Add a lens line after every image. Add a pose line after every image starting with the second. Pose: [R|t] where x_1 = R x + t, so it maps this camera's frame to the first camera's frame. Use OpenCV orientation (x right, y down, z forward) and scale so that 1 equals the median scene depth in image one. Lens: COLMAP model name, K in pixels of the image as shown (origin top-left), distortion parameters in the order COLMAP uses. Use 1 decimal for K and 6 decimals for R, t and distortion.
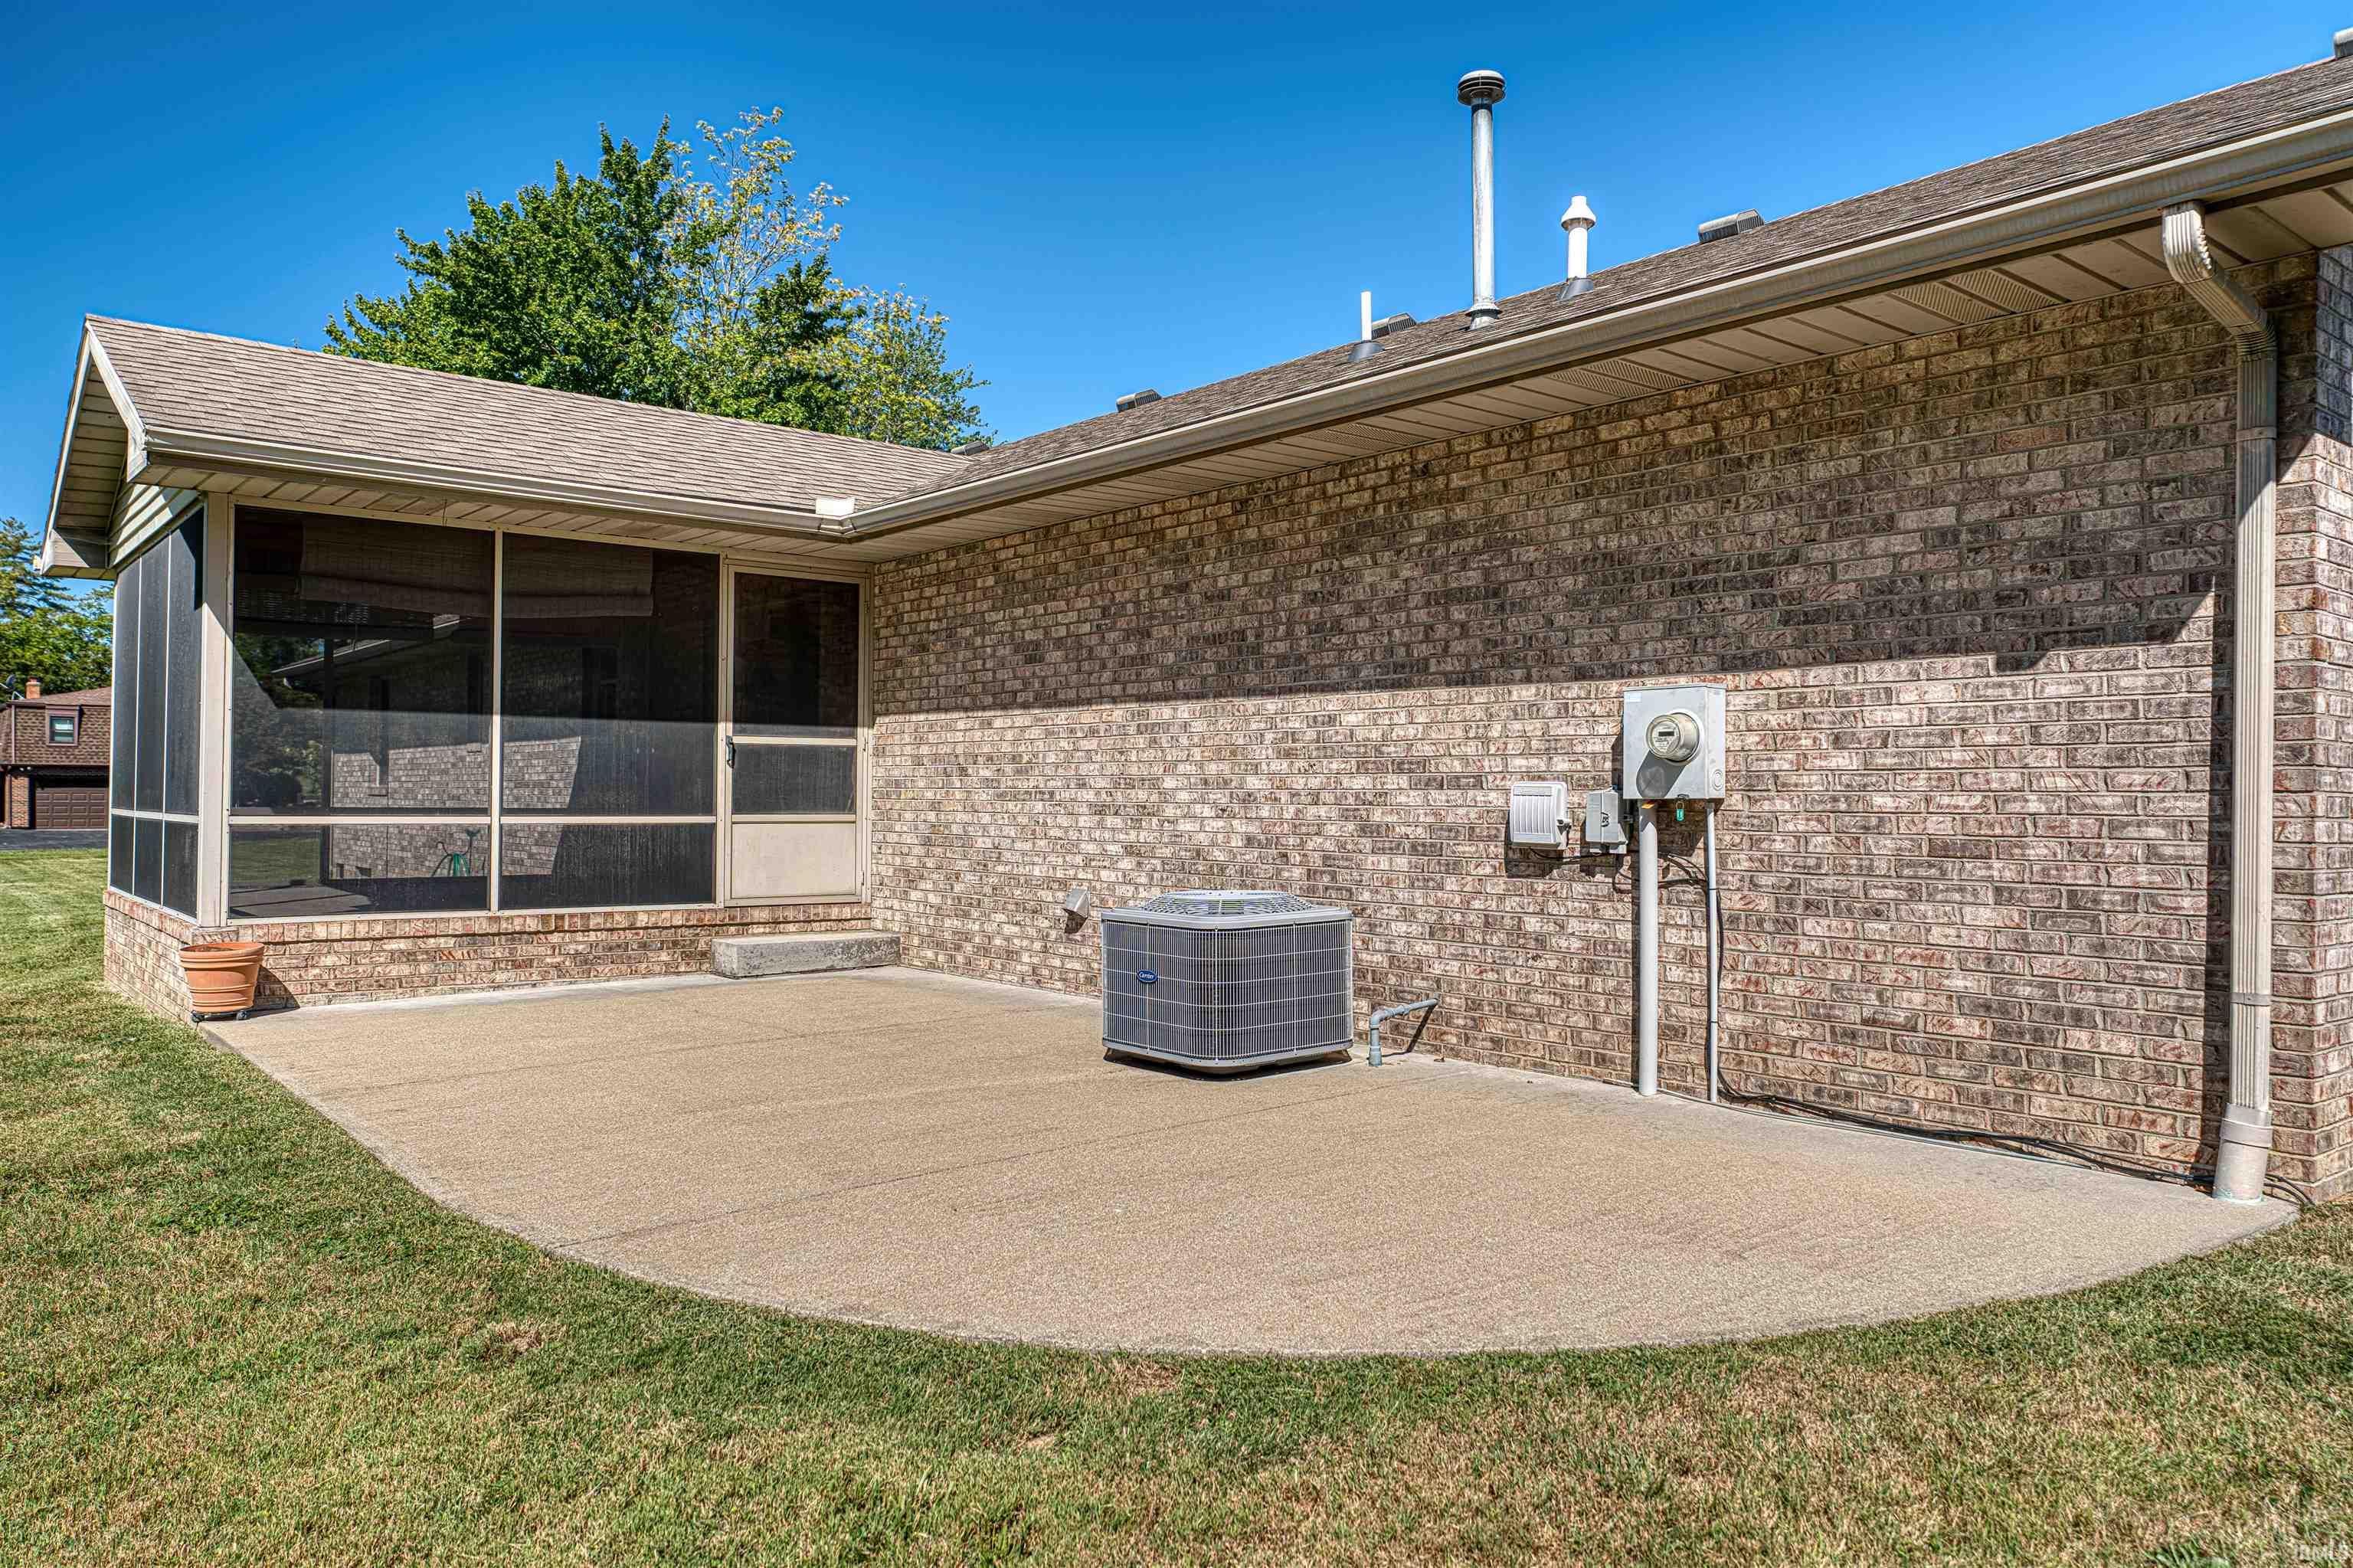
lens RADIAL K [[1628.0, 0, 1177.1], [0, 1628.0, 780.7], [0, 0, 1]] dist [-0.002073, 0.005352]
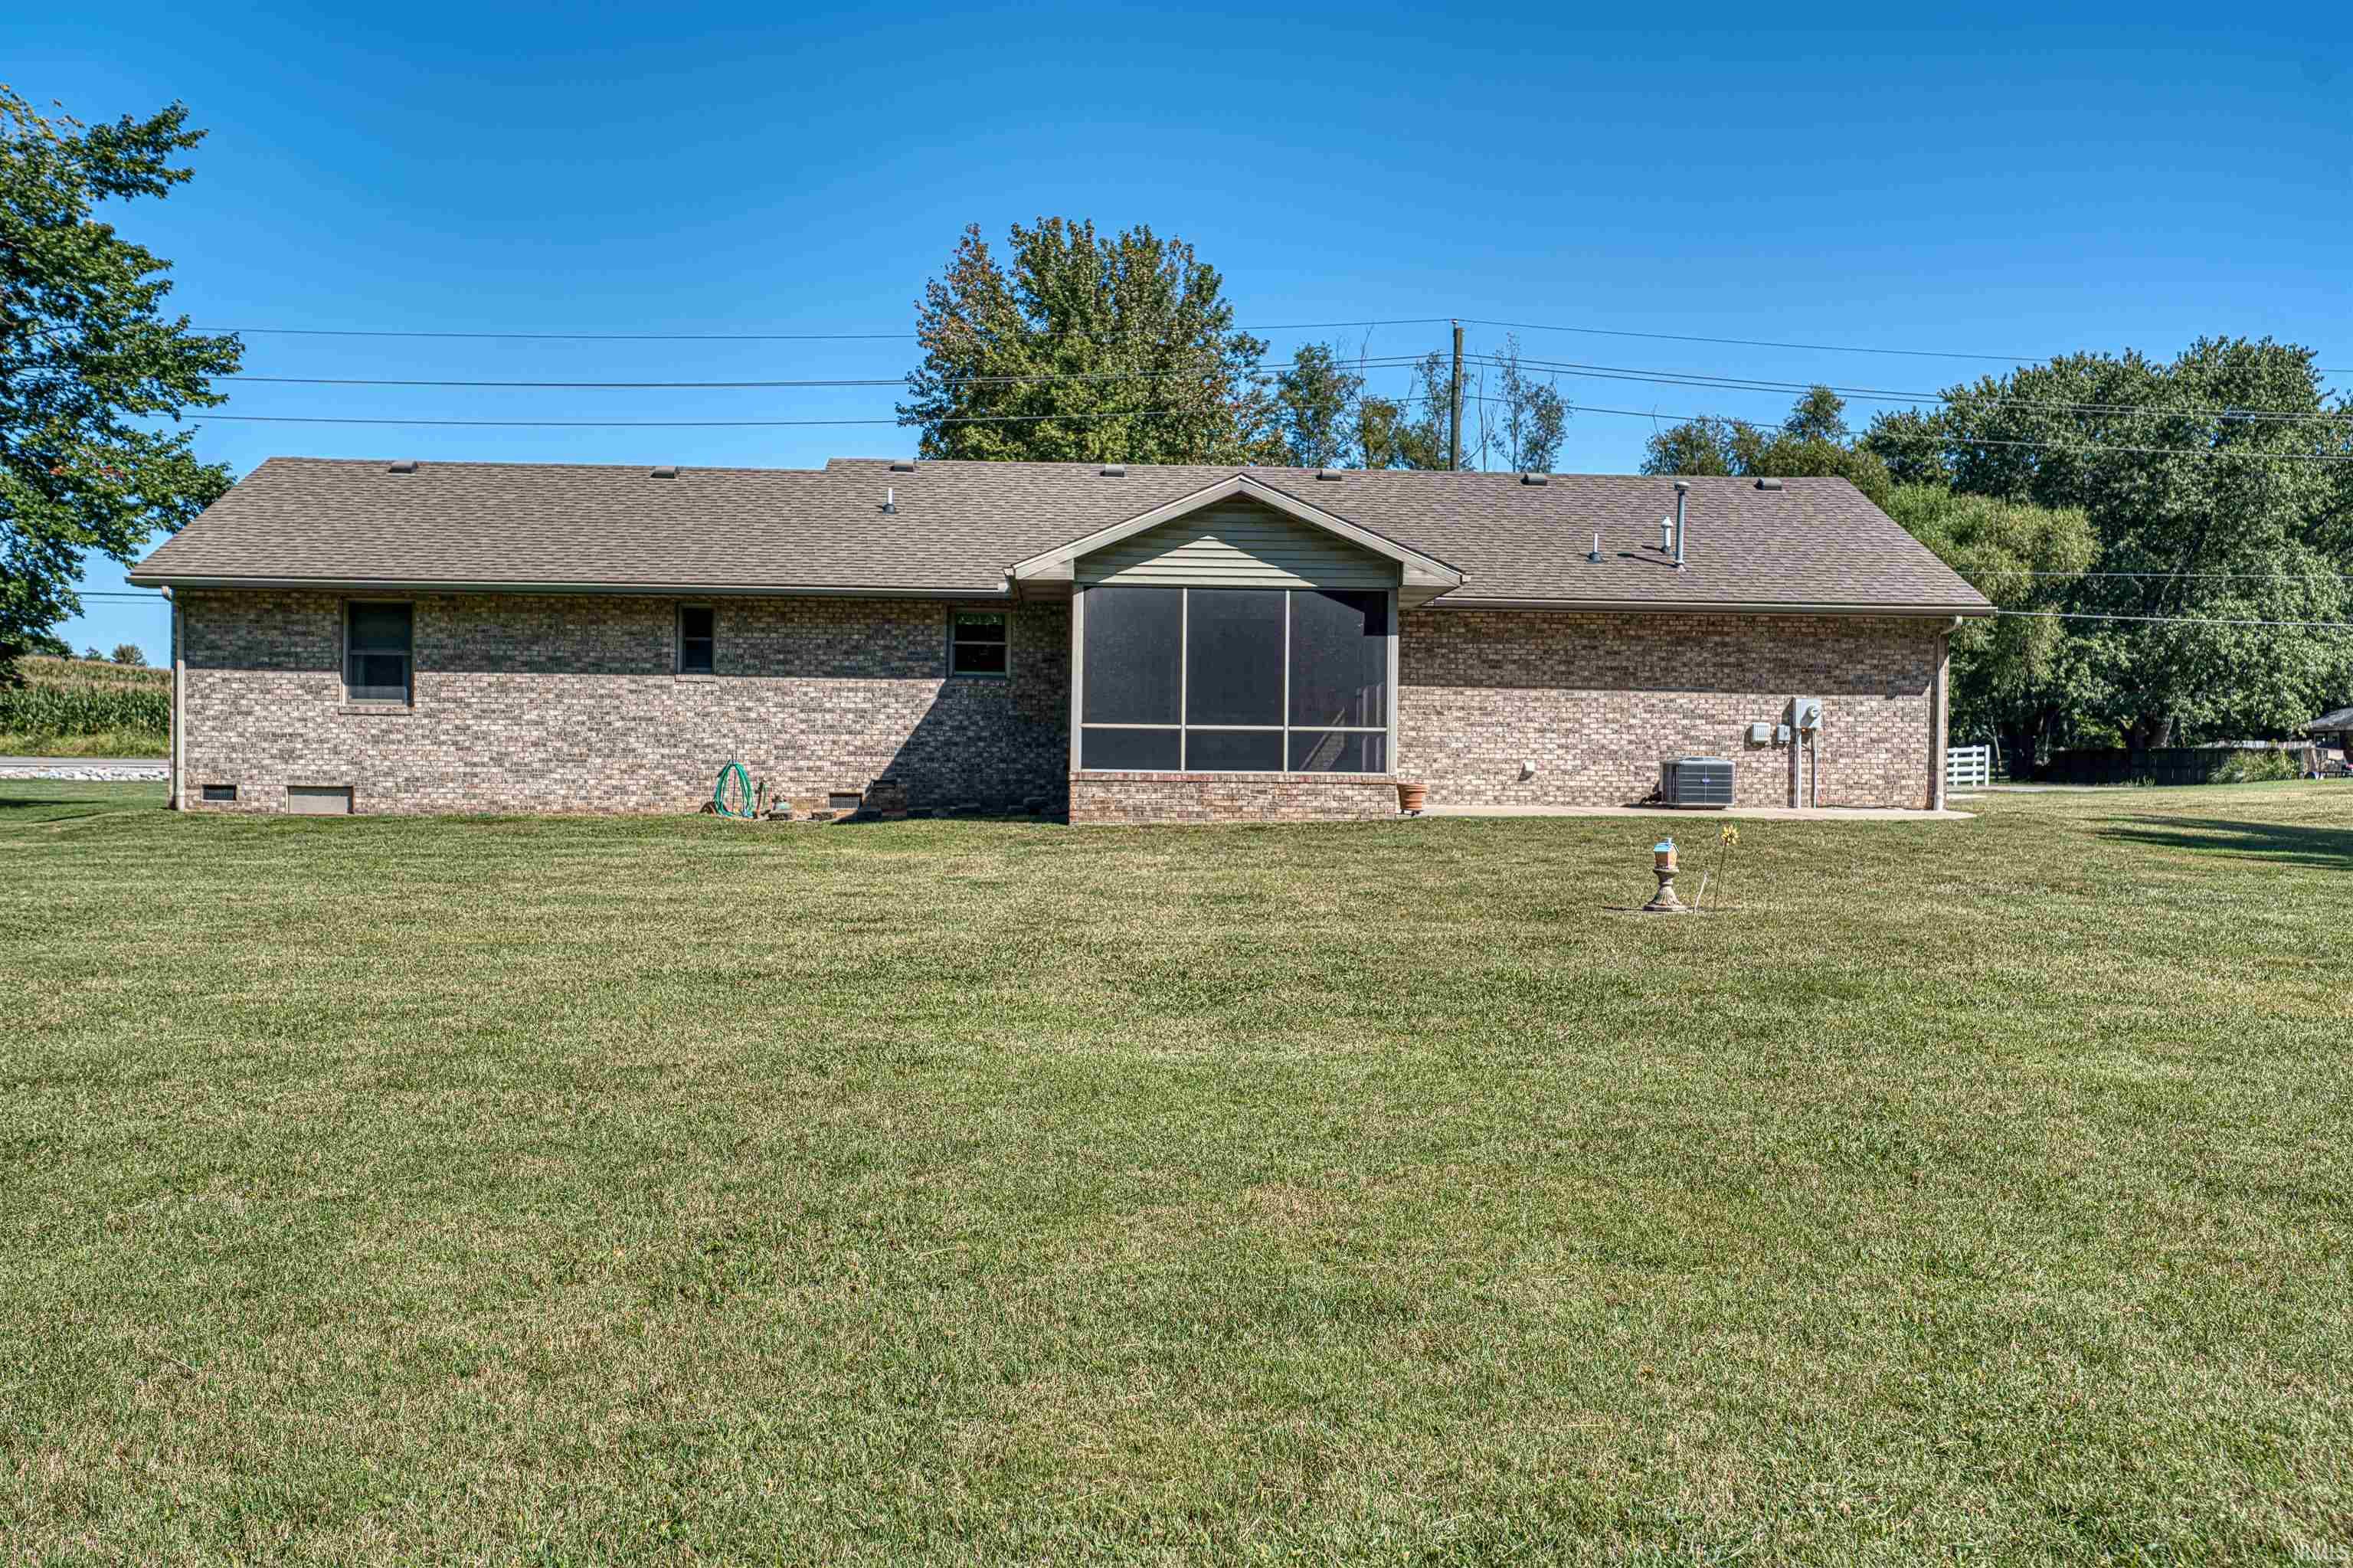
lens RADIAL K [[2276.9, 0, 1179.3], [0, 2276.9, 776.5], [0, 0, 1]] dist [0.018560, 0.000000]
pose [[0.590339, -0.002770, 0.807151, -4.024555], [-0.015443, 0.999772, 0.014725, 0.056789], [-0.807008, -0.021158, 0.590162, -0.779972]]
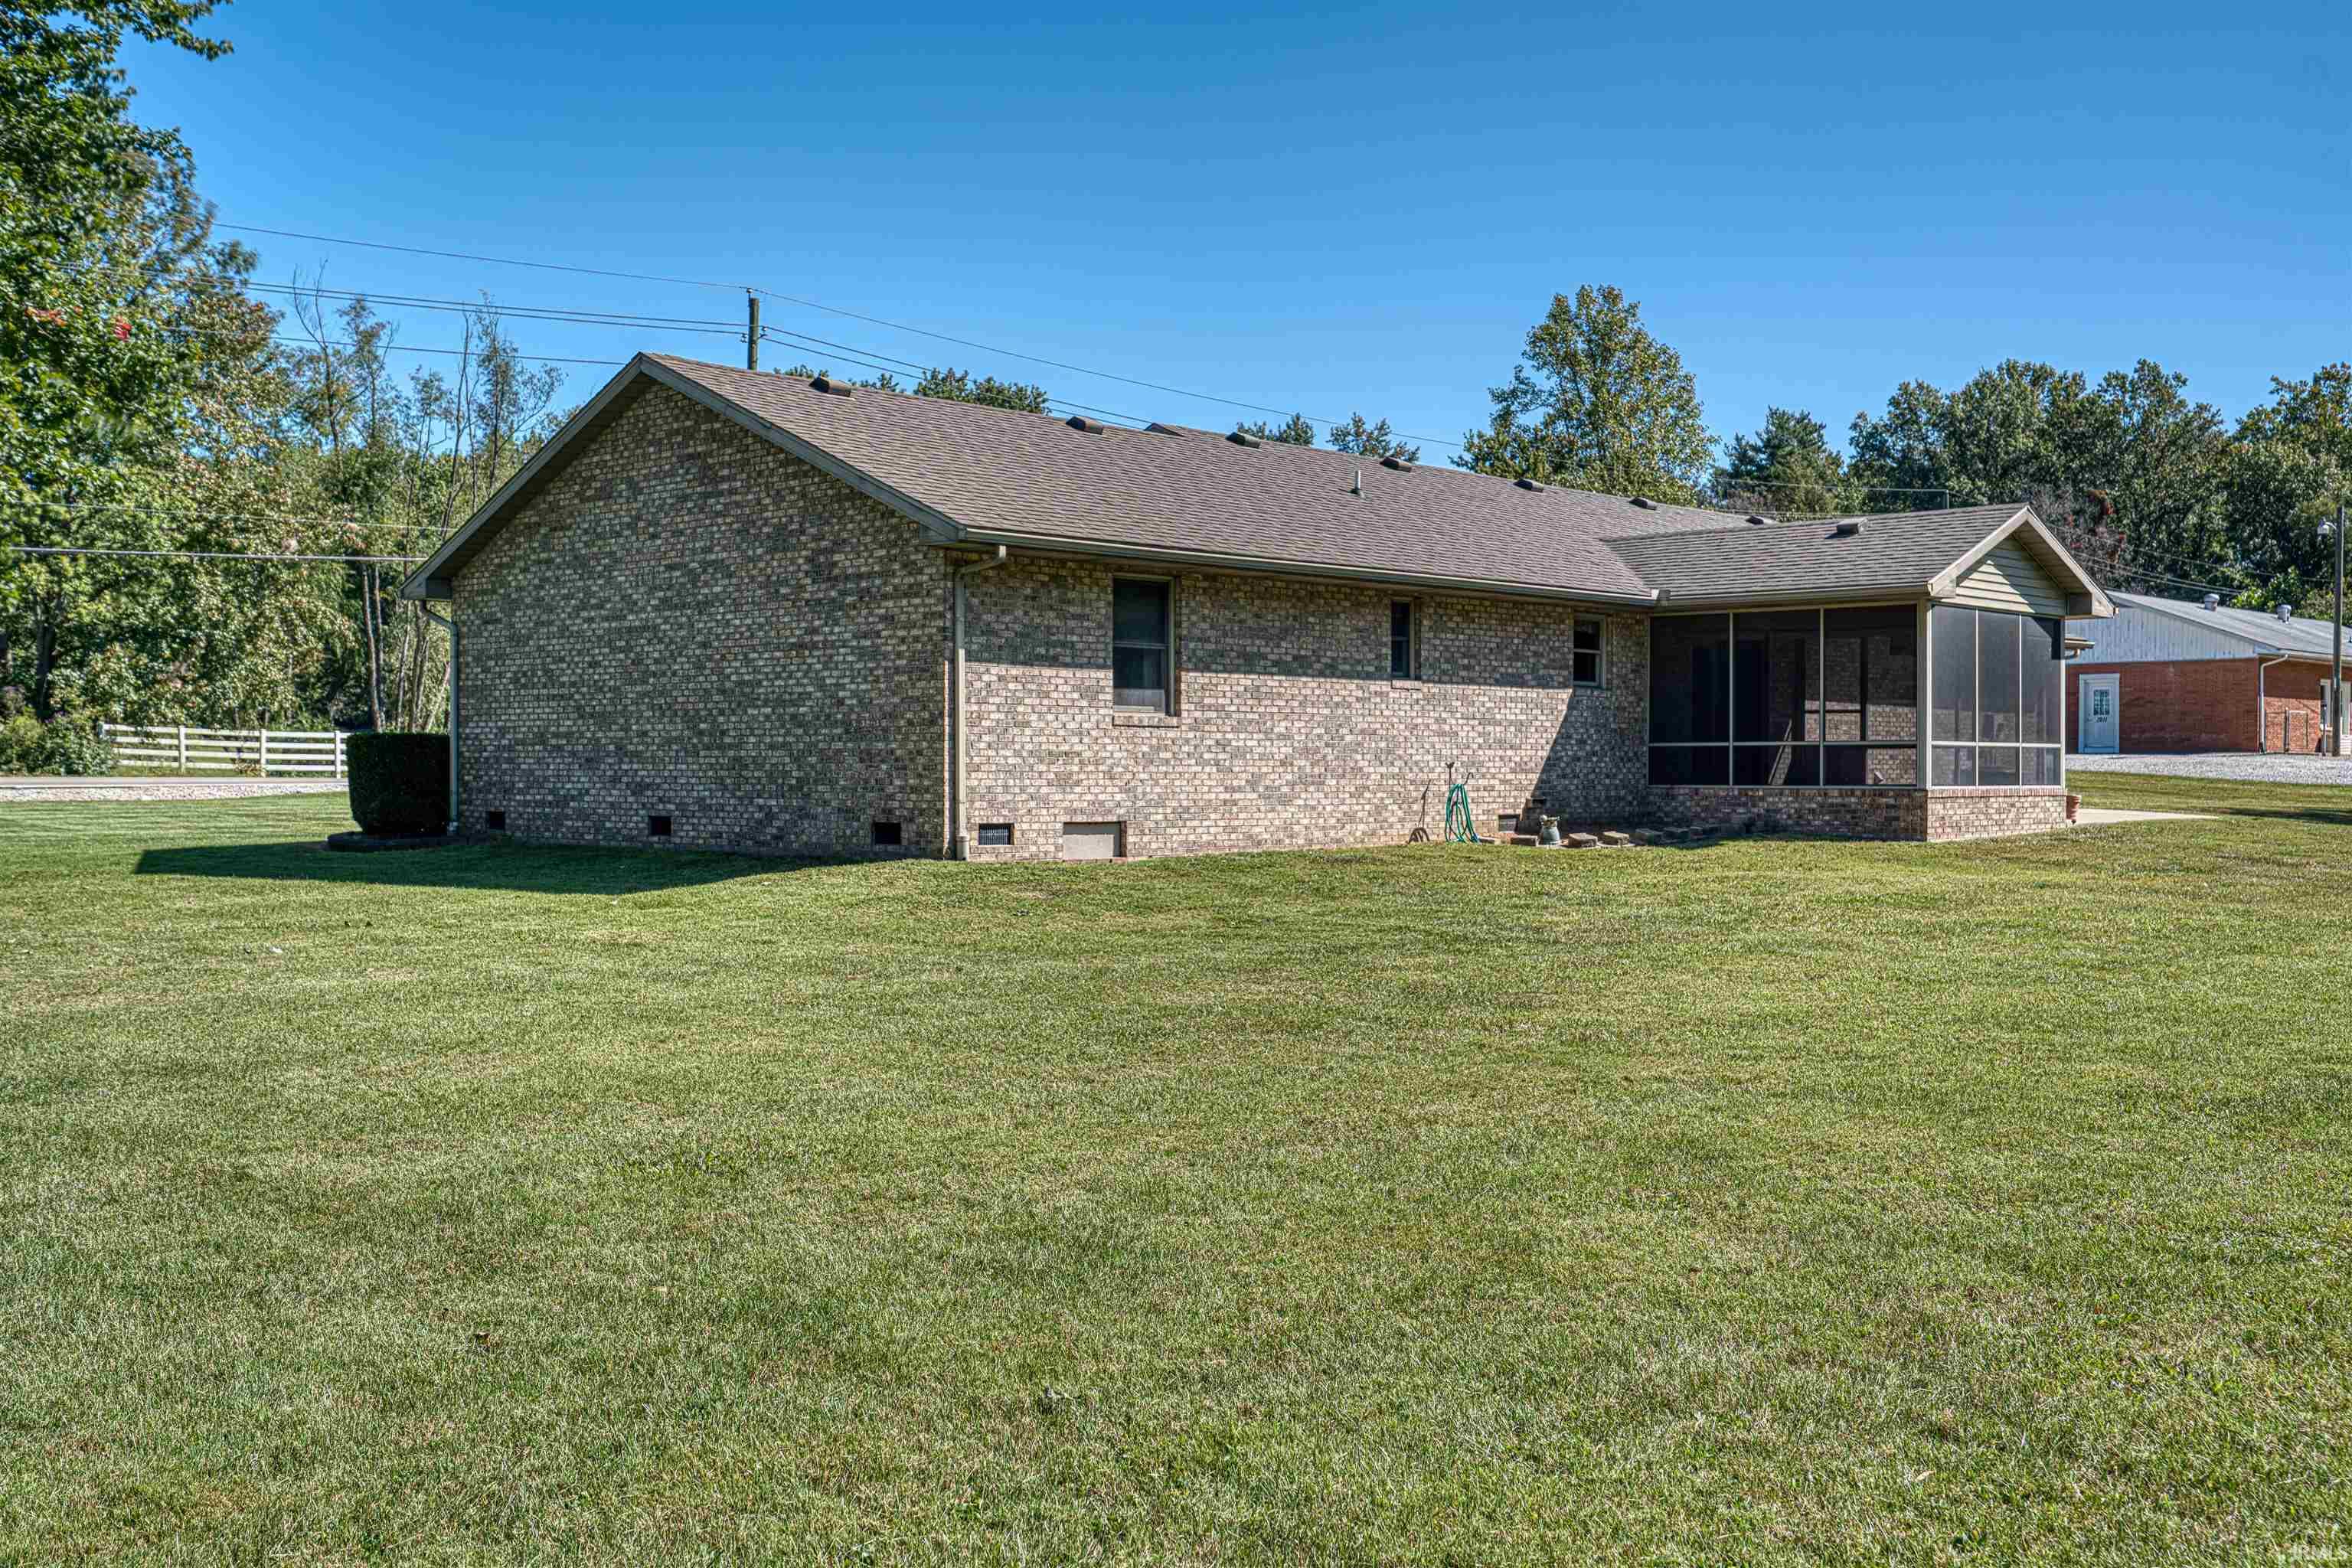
lens RADIAL K [[2275.9, 0, 1189.1], [0, 2275.9, 780.2], [0, 0, 1]] dist [0.018560, 0.000000]
pose [[-0.118525, -0.012252, 0.992875, -4.705229], [-0.012863, 0.999859, 0.010802, 0.068016], [-0.992868, -0.011491, -0.118666, 3.292243]]
